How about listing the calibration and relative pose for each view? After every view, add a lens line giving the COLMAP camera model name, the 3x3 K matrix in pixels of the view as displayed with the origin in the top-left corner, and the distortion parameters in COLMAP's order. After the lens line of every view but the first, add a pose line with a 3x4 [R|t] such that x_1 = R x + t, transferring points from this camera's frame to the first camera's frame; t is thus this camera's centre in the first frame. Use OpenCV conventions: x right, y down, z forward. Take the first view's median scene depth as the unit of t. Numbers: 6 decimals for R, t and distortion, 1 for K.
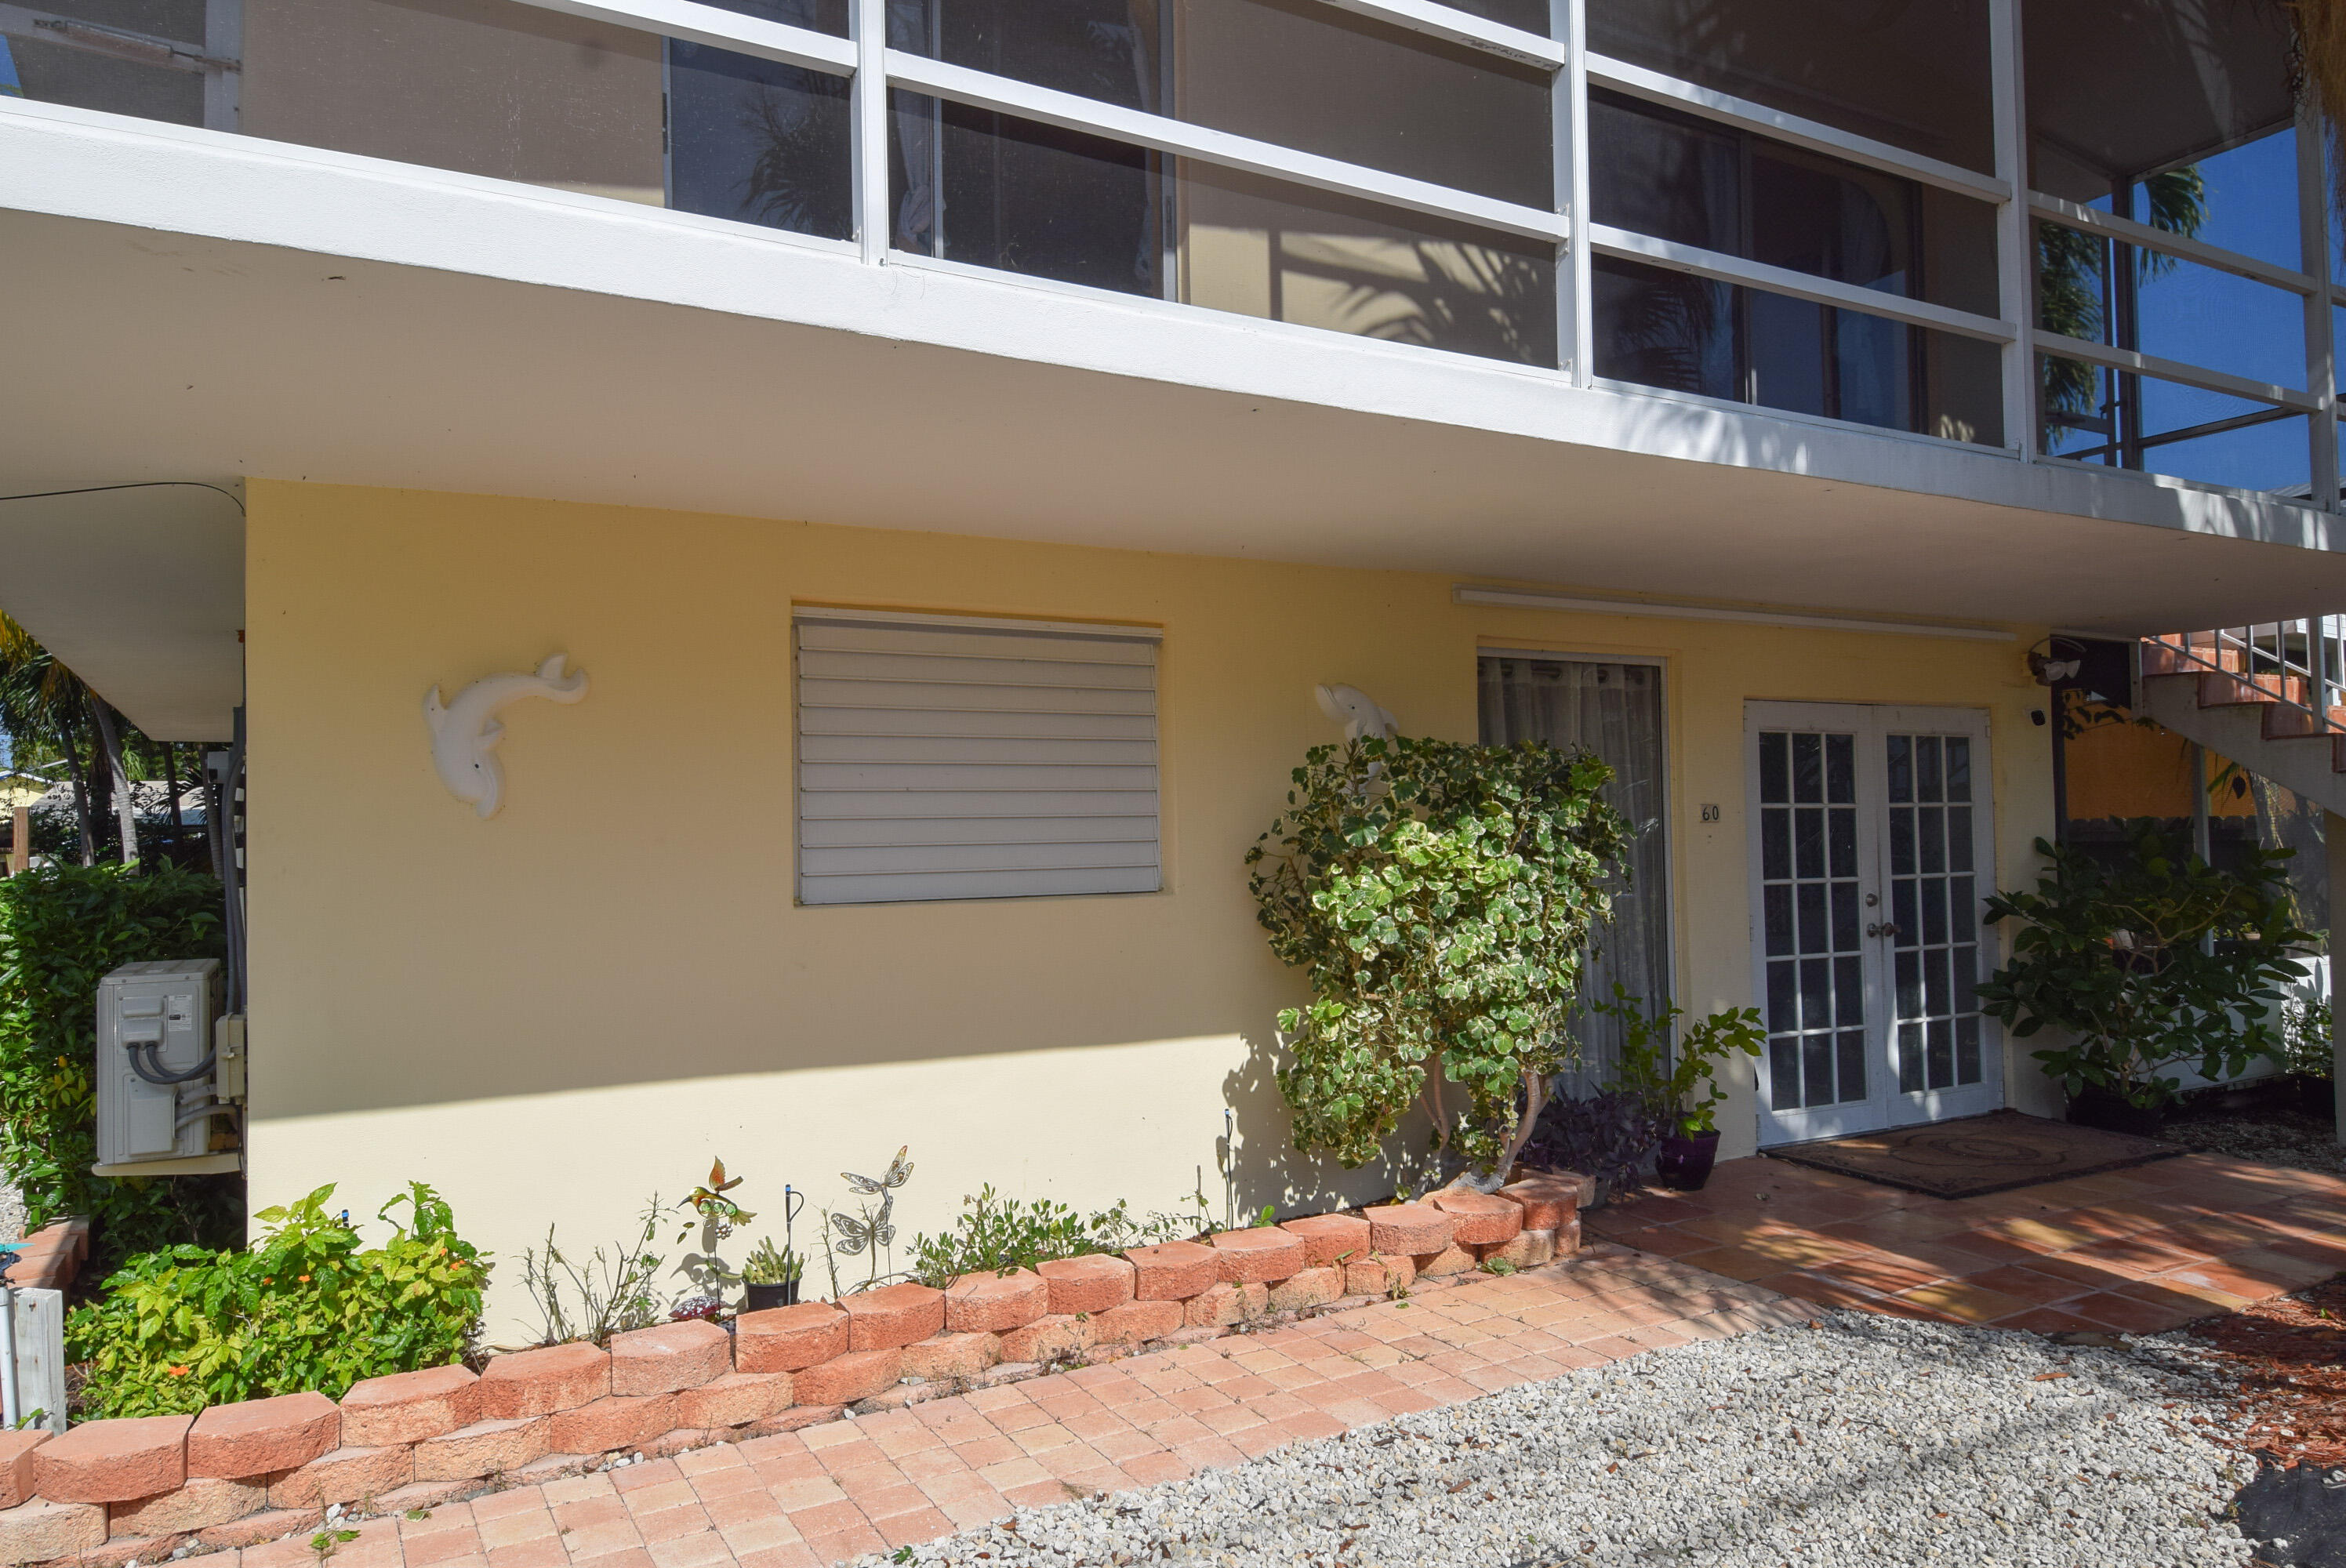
lens RADIAL K [[1488.5, 0, 1173.0], [0, 1488.5, 784.0], [0, 0, 1]] dist [0.057787, -0.052916]
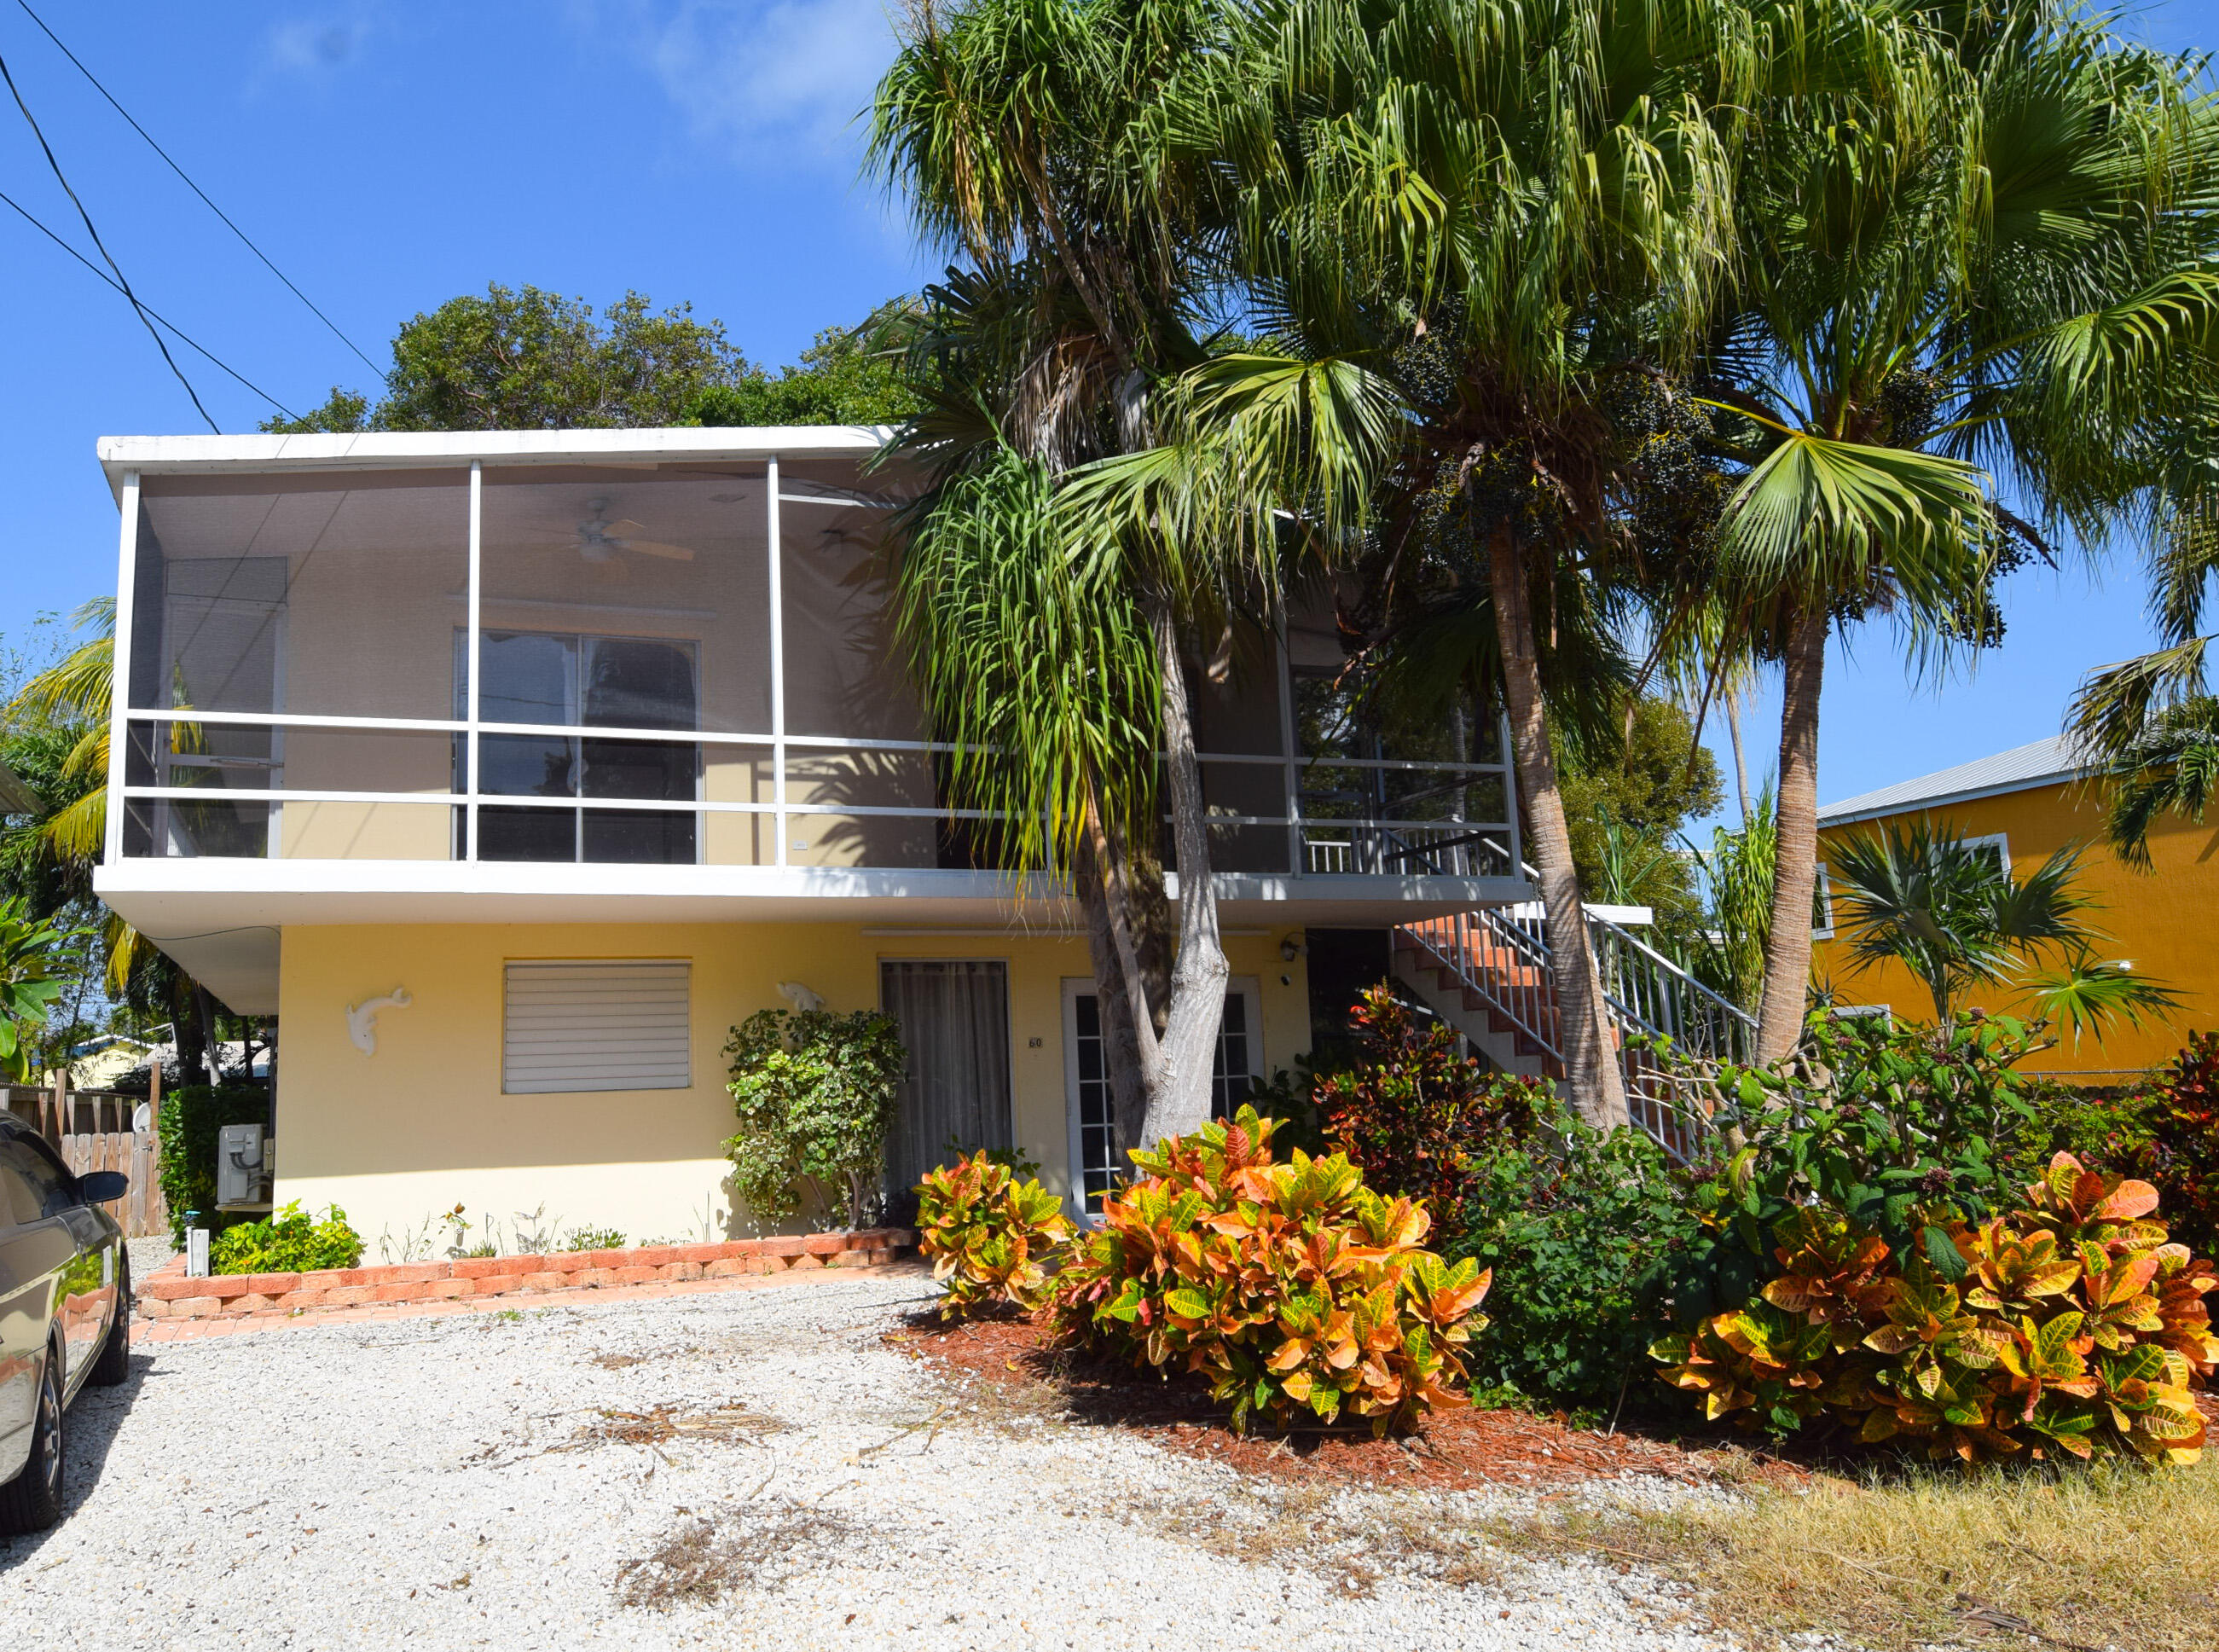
lens RADIAL K [[1751.0, 0, 1109.5], [0, 1751.0, 826.0], [0, 0, 1]] dist [0.008109, -0.004940]
pose [[0.991232, -0.038243, -0.126478, 0.988781], [0.024167, 0.993526, -0.111006, -0.004582], [0.129904, 0.106976, 0.985739, -1.503772]]
